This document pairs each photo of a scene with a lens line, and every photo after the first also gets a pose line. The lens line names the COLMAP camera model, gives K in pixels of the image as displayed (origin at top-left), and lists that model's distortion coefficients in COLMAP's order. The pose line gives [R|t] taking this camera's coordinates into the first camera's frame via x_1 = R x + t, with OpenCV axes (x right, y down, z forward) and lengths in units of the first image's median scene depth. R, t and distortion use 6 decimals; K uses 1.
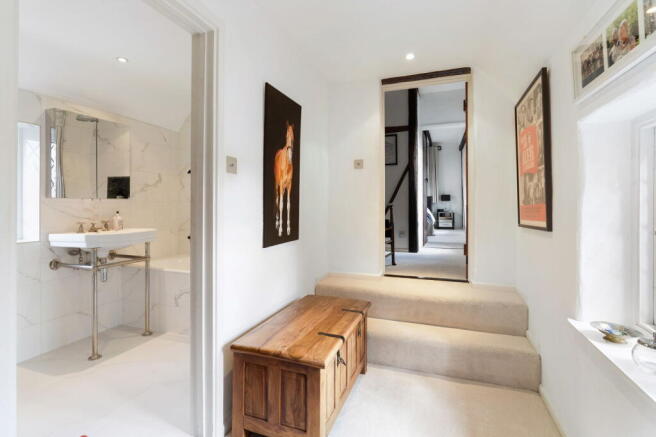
lens RADIAL K [[316.2, 0, 325.5], [0, 316.2, 206.4], [0, 0, 1]] dist [-0.005003, -0.001000]
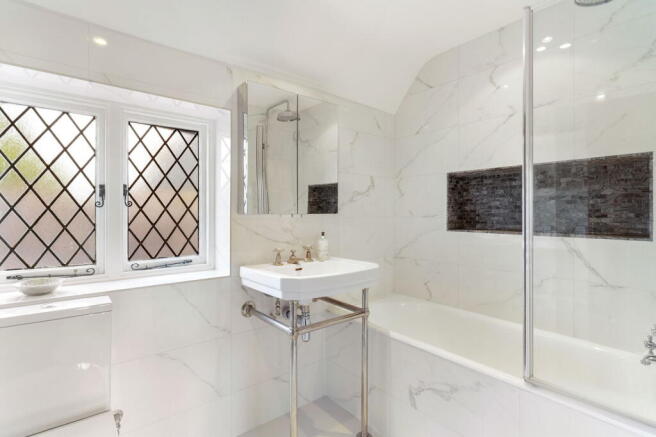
lens RADIAL K [[316.2, 0, 325.5], [0, 316.2, 206.4], [0, 0, 1]] dist [-0.005003, -0.001000]
pose [[0.857999, -0.012361, -0.513502, -0.294437], [-0.001988, 0.999623, -0.027384, -0.020893], [0.513647, 0.024516, 0.857651, 0.406359]]
